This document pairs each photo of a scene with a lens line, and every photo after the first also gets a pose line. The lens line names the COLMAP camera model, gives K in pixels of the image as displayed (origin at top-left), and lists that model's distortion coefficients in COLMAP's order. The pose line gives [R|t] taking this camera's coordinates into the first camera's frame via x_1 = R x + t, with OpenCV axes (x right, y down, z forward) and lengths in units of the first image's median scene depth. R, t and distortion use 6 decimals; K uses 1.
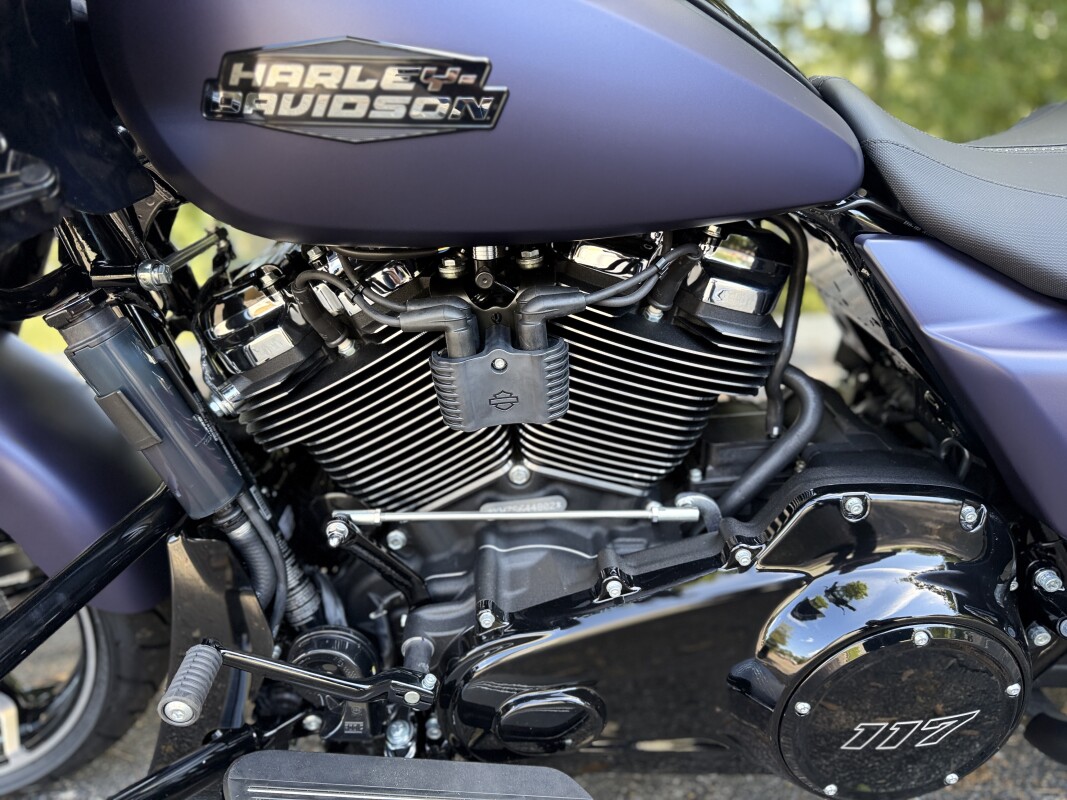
lens RADIAL K [[766.9, 0, 537.8], [0, 766.9, 400.4], [0, 0, 1]] dist [0.109603, -0.156534]
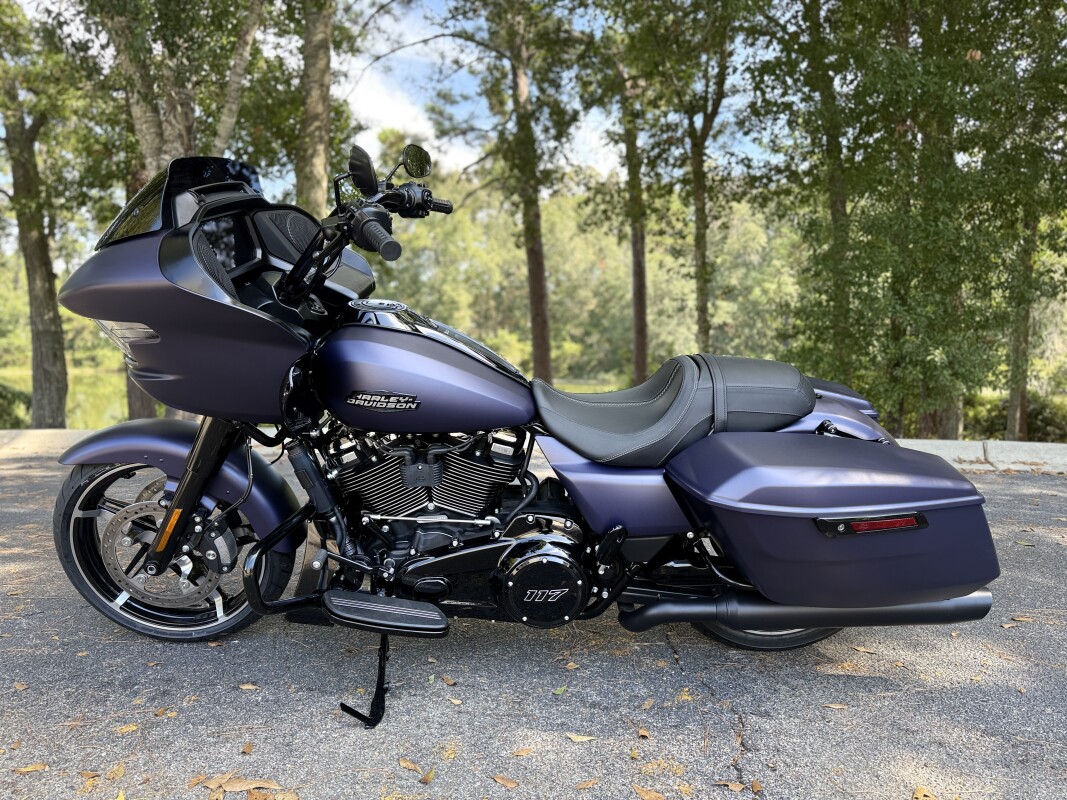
lens RADIAL K [[766.9, 0, 537.8], [0, 766.9, 400.4], [0, 0, 1]] dist [0.109603, -0.156534]
pose [[0.998239, 0.055630, -0.020609, 0.441322], [-0.057602, 0.992003, -0.112303, 0.006523], [0.014197, 0.113292, 0.993460, -2.011244]]
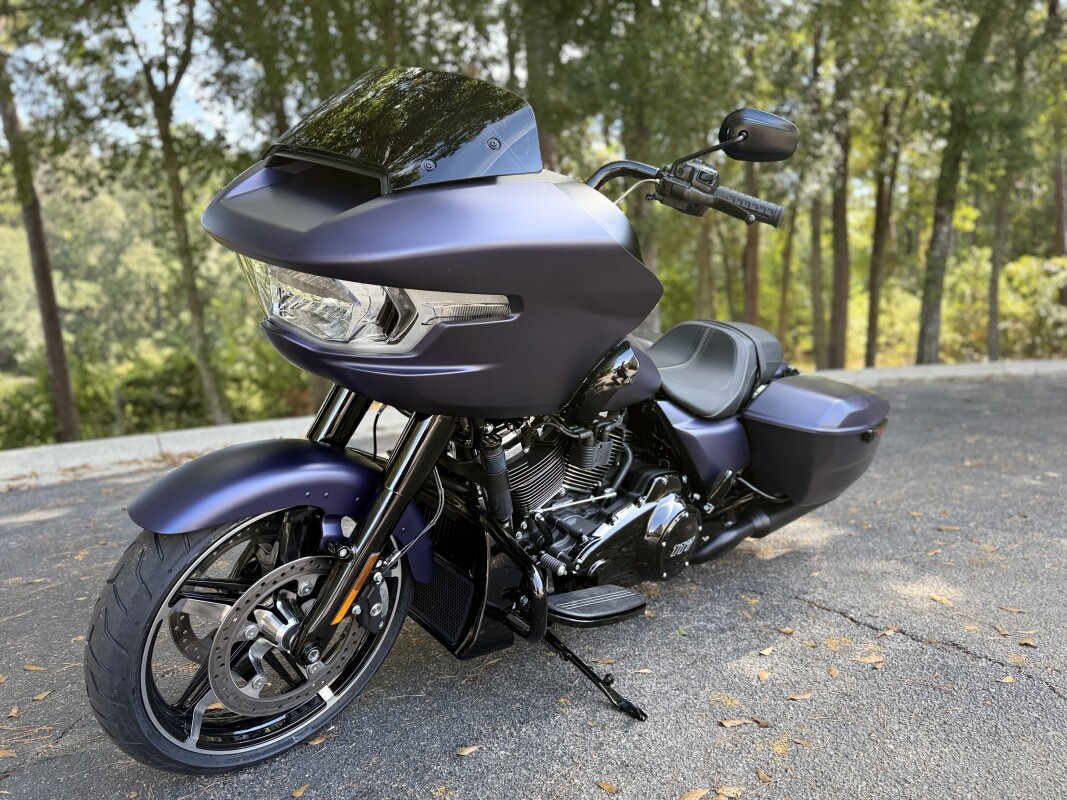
lens RADIAL K [[766.9, 0, 537.8], [0, 766.9, 400.4], [0, 0, 1]] dist [0.109603, -0.156534]
pose [[0.737309, -0.054305, 0.673370, -2.053188], [0.129147, 0.989711, -0.061594, -0.065446], [-0.663096, 0.132377, 0.736736, -1.037197]]
